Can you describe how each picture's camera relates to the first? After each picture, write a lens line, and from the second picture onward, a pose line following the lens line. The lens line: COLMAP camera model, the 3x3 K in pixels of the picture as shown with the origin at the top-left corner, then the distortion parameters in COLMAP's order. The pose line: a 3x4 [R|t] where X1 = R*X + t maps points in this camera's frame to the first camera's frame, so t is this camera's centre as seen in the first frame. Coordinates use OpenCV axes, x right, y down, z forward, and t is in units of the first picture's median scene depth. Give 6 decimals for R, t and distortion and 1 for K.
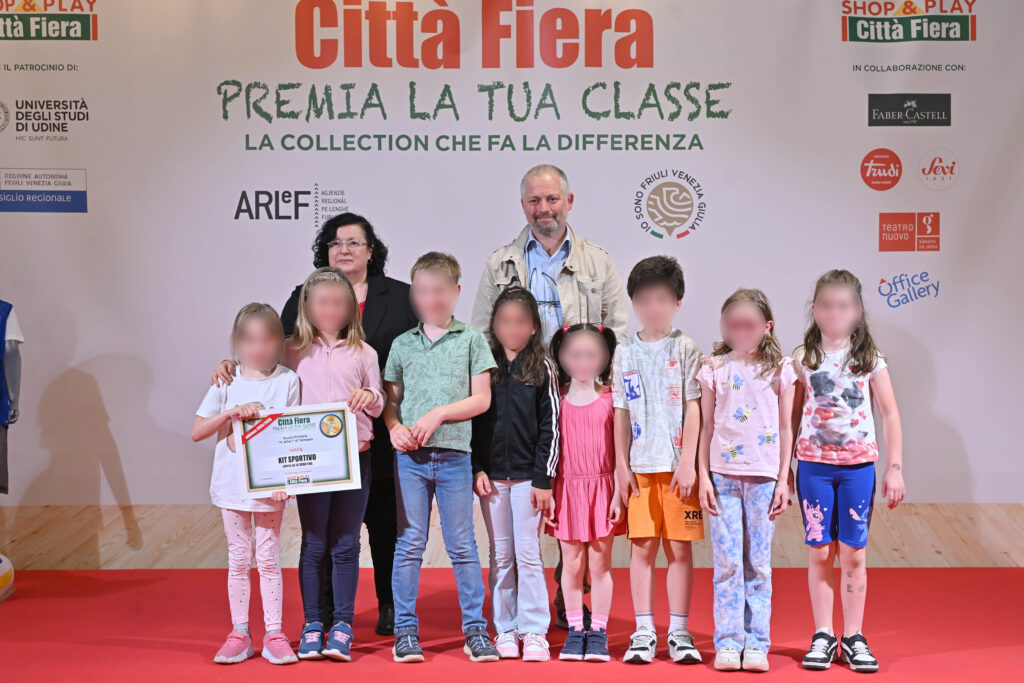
lens RADIAL K [[1612.1, 0, 503.5], [0, 1612.1, 346.6], [0, 0, 1]] dist [0.018573, 0.000000]
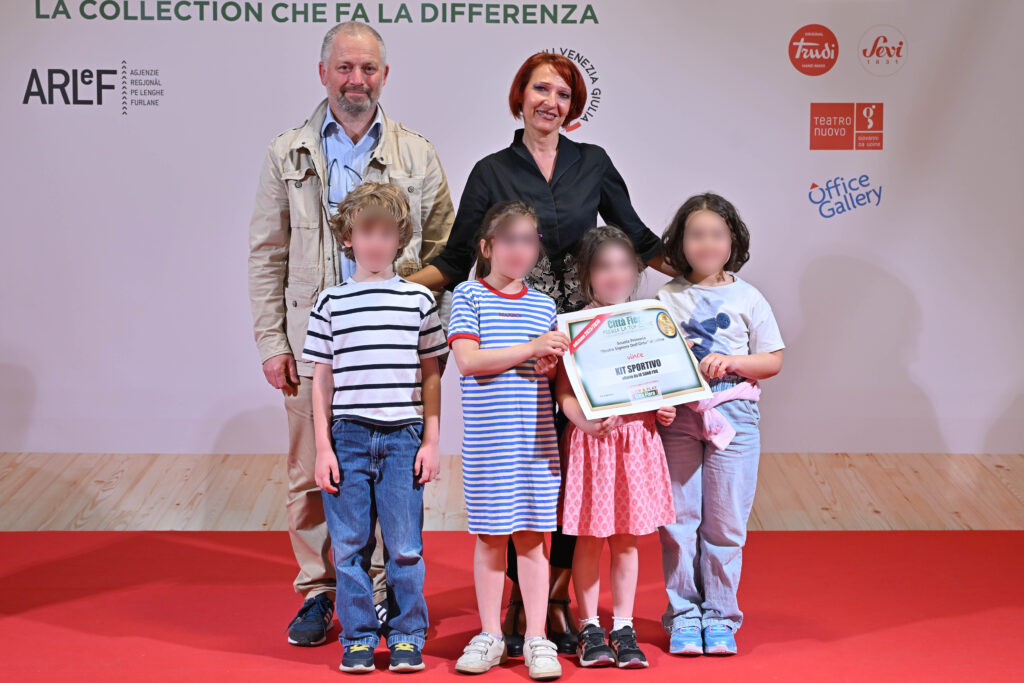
lens RADIAL K [[1697.4, 0, 497.1], [0, 1697.4, 317.9], [0, 0, 1]] dist [0.011758, 0.000000]
pose [[0.999600, 0.004627, 0.027889, 0.048950], [-0.005557, 0.999428, 0.033362, -0.001030], [-0.027718, -0.033503, 0.999054, 0.133408]]
